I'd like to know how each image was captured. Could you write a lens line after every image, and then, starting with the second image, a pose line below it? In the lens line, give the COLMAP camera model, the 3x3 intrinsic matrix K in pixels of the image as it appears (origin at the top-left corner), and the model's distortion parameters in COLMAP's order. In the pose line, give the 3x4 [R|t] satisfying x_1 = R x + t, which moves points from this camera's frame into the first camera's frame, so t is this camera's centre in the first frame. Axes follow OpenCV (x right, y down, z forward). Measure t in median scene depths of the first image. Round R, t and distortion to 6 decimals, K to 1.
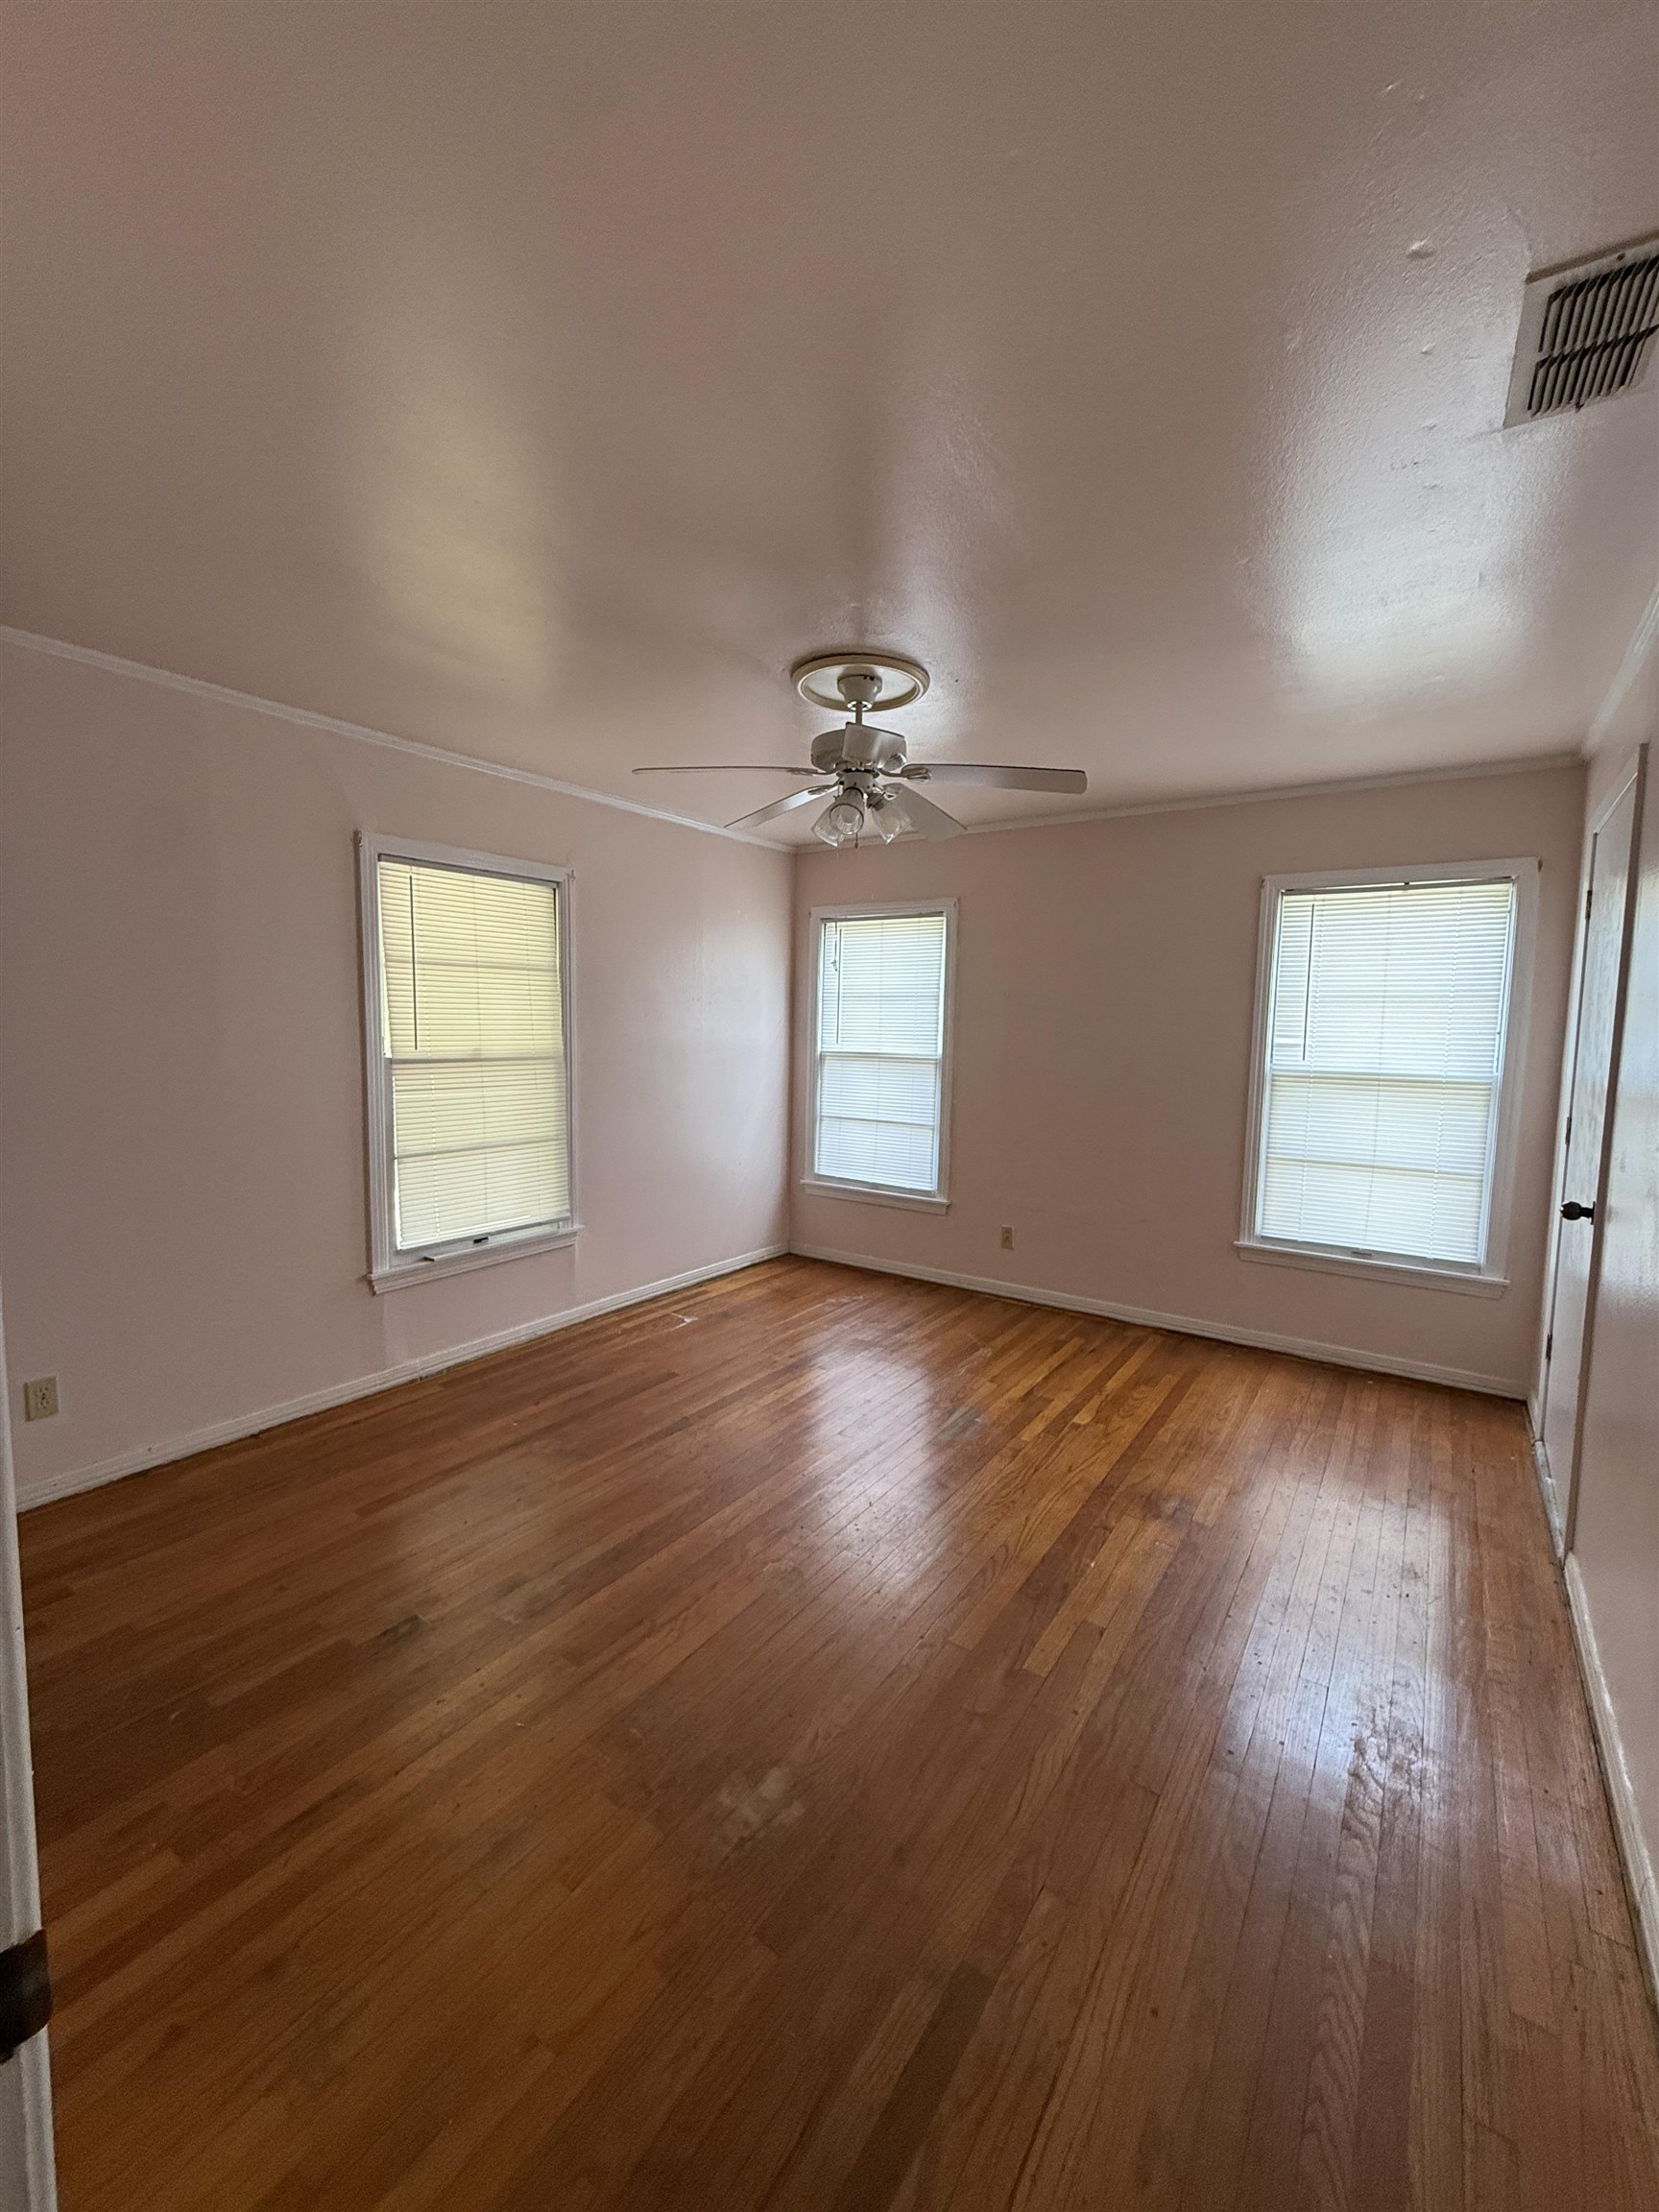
lens RADIAL K [[892.0, 0, 818.8], [0, 892.0, 1106.2], [0, 0, 1]] dist [0.002582, 0.000690]
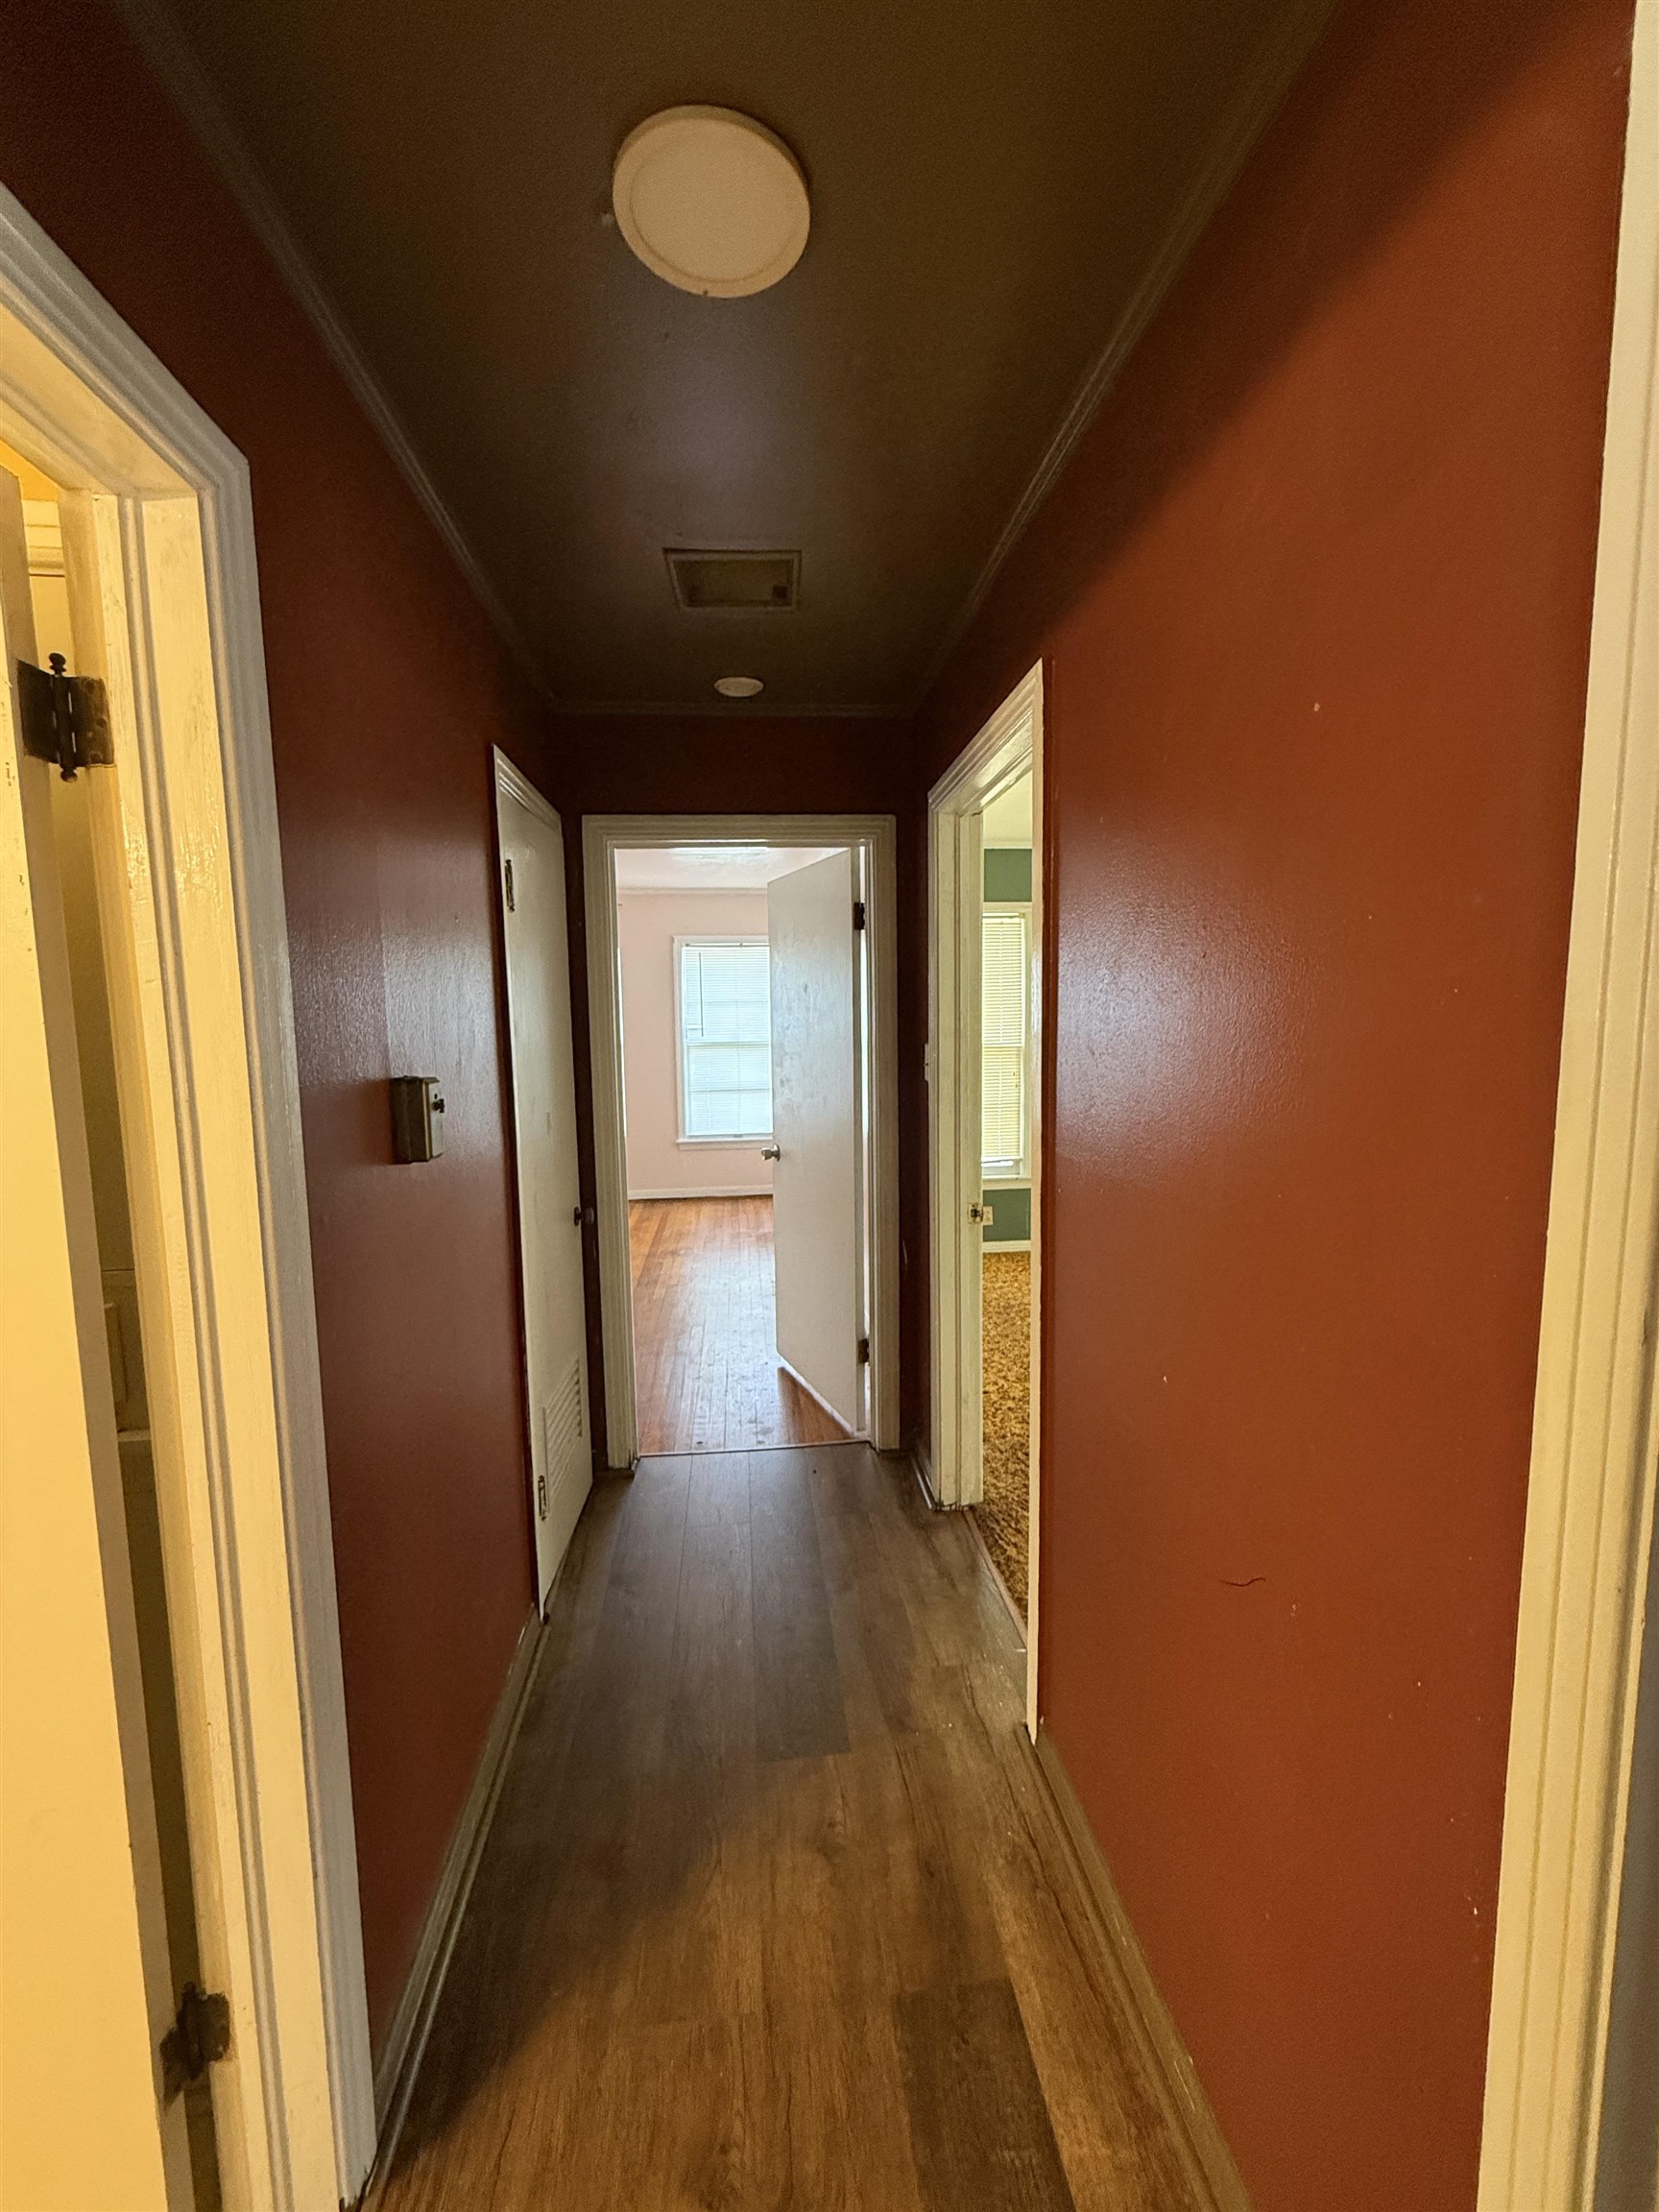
lens RADIAL K [[892.0, 0, 827.4], [0, 892.0, 1108.6], [0, 0, 1]] dist [0.002582, 0.000690]
pose [[0.756611, -0.099350, 0.646273, -0.494410], [0.096306, 0.994542, 0.040140, 0.052739], [-0.646734, 0.031869, 0.762050, -0.604002]]
